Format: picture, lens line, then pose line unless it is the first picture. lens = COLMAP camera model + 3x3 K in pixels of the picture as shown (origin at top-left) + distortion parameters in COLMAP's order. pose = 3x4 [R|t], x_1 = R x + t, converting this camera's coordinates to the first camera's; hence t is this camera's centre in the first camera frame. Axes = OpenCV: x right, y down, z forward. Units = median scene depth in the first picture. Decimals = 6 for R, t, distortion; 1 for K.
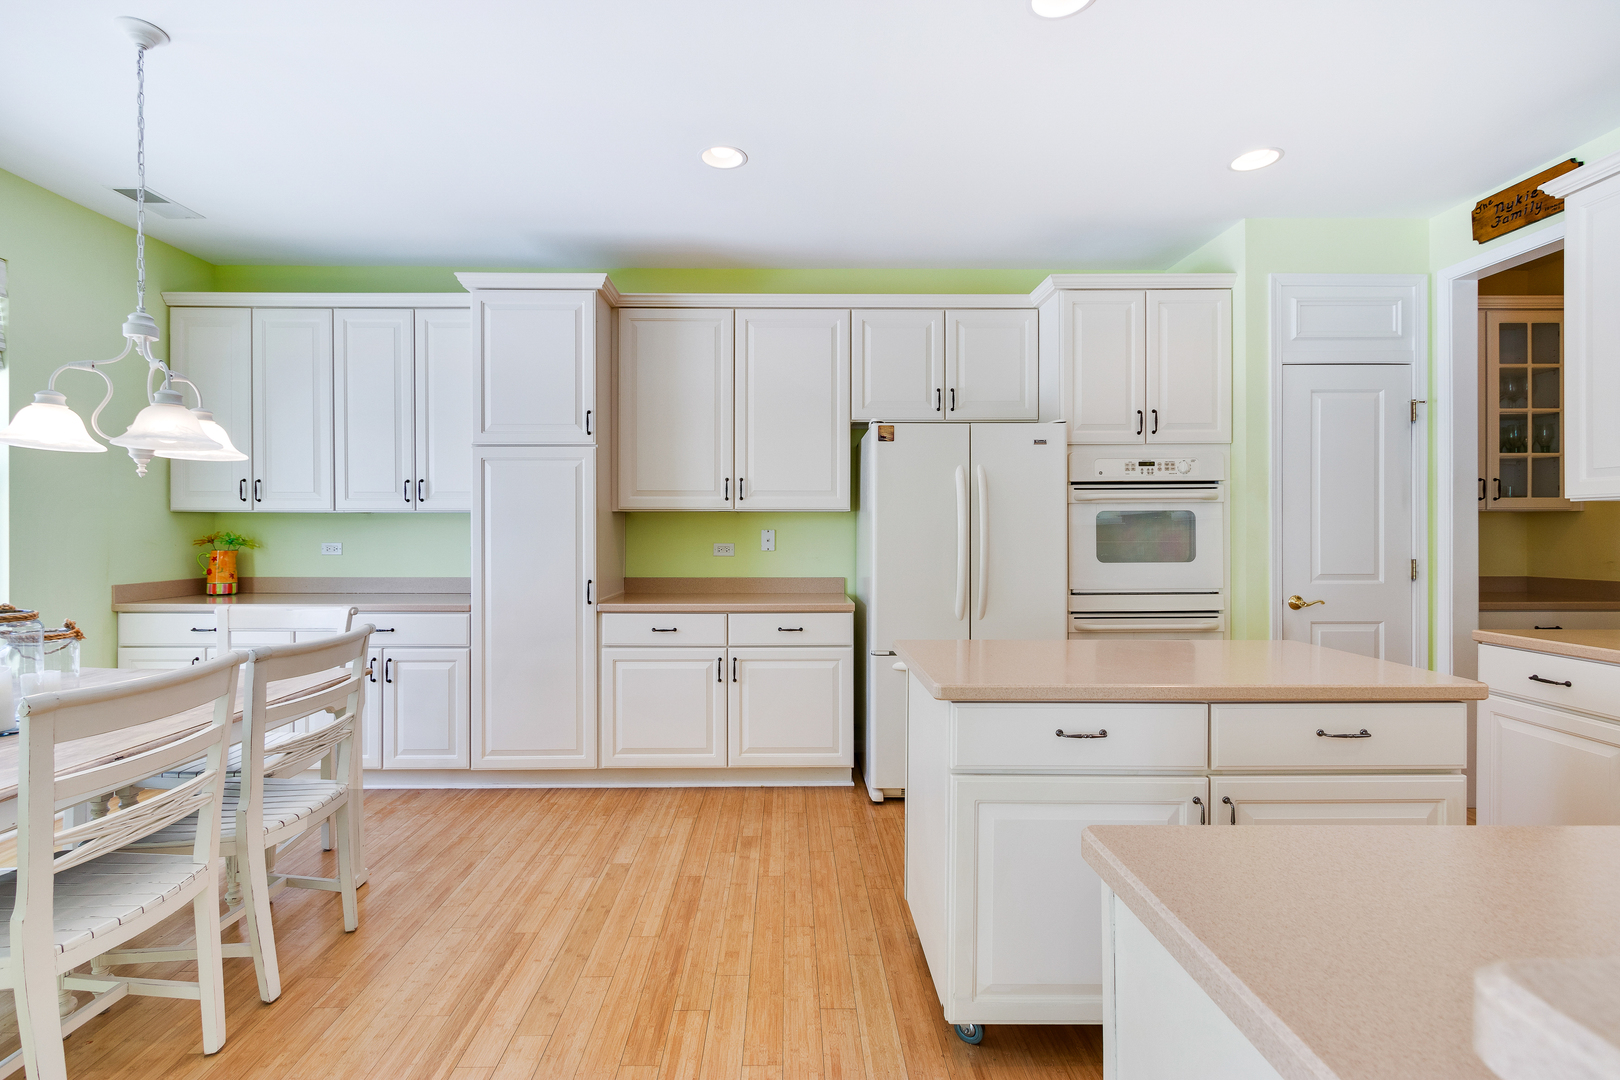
lens RADIAL K [[757.2, 0, 789.6], [0, 757.2, 533.2], [0, 0, 1]] dist [0.003957, -0.000367]
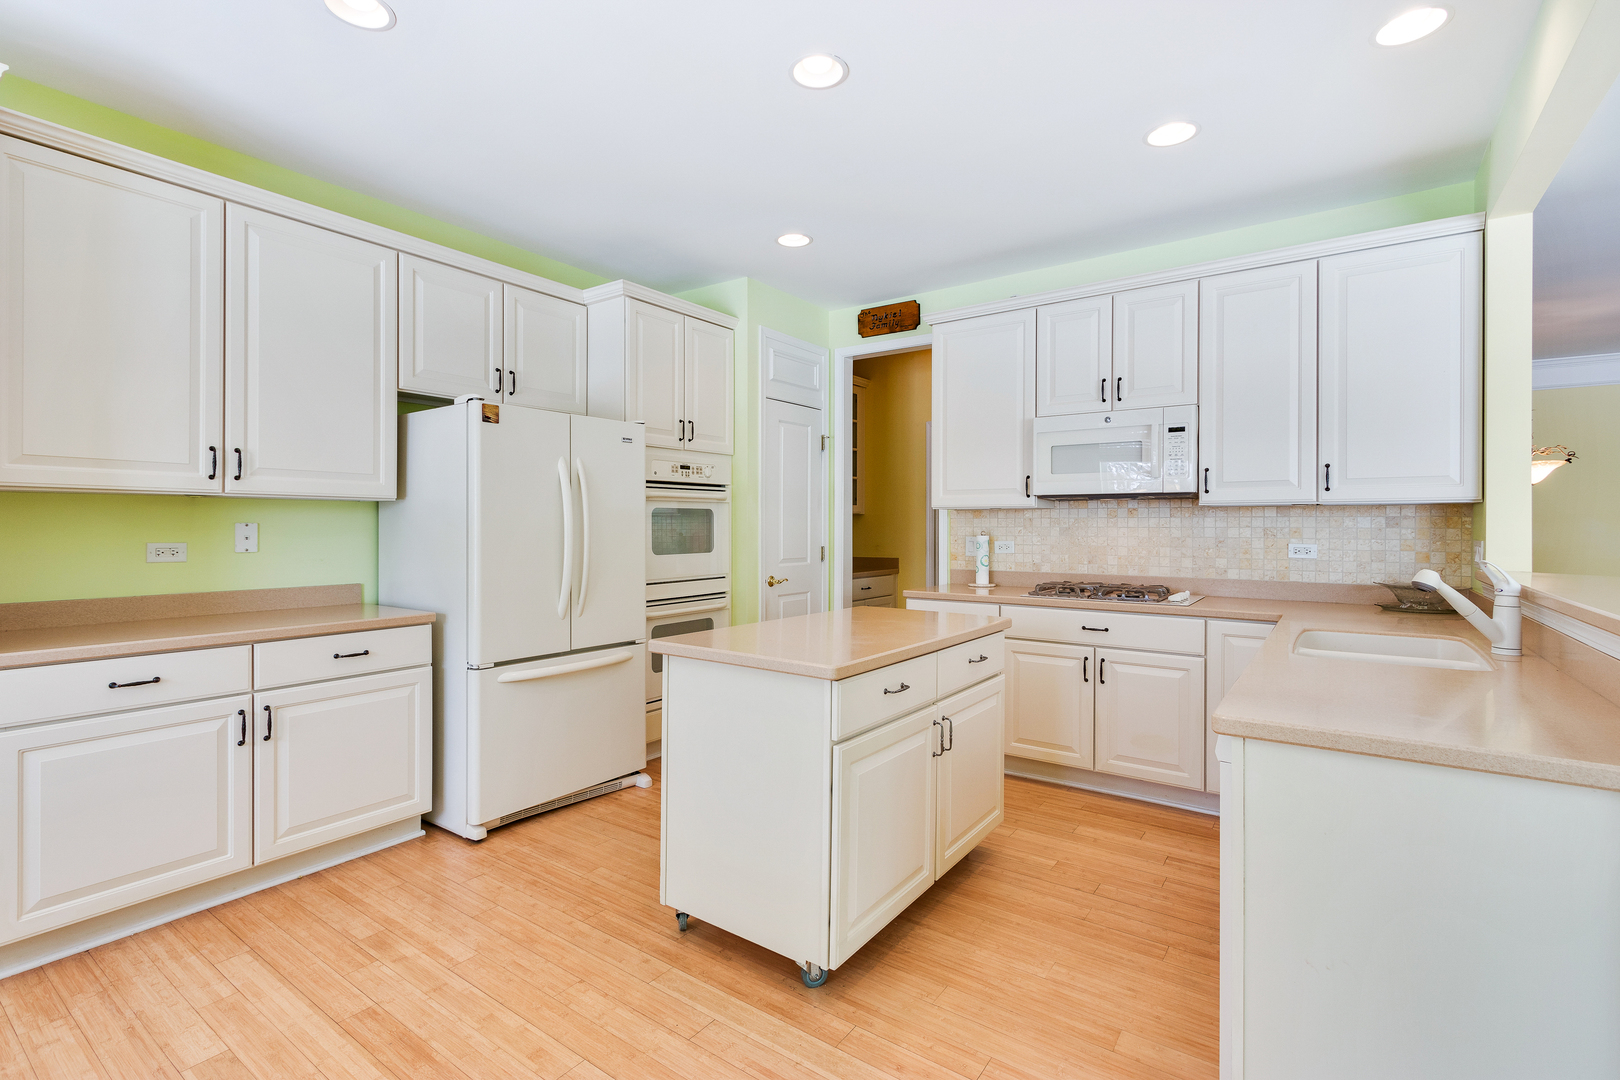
lens RADIAL K [[752.9, 0, 800.2], [0, 752.9, 532.0], [0, 0, 1]] dist [0.002254, -0.001345]
pose [[0.586257, -0.004182, 0.810115, -0.364421], [-0.000822, 0.999983, 0.005757, -0.000861], [-0.810125, -0.004041, 0.586243, 0.203654]]
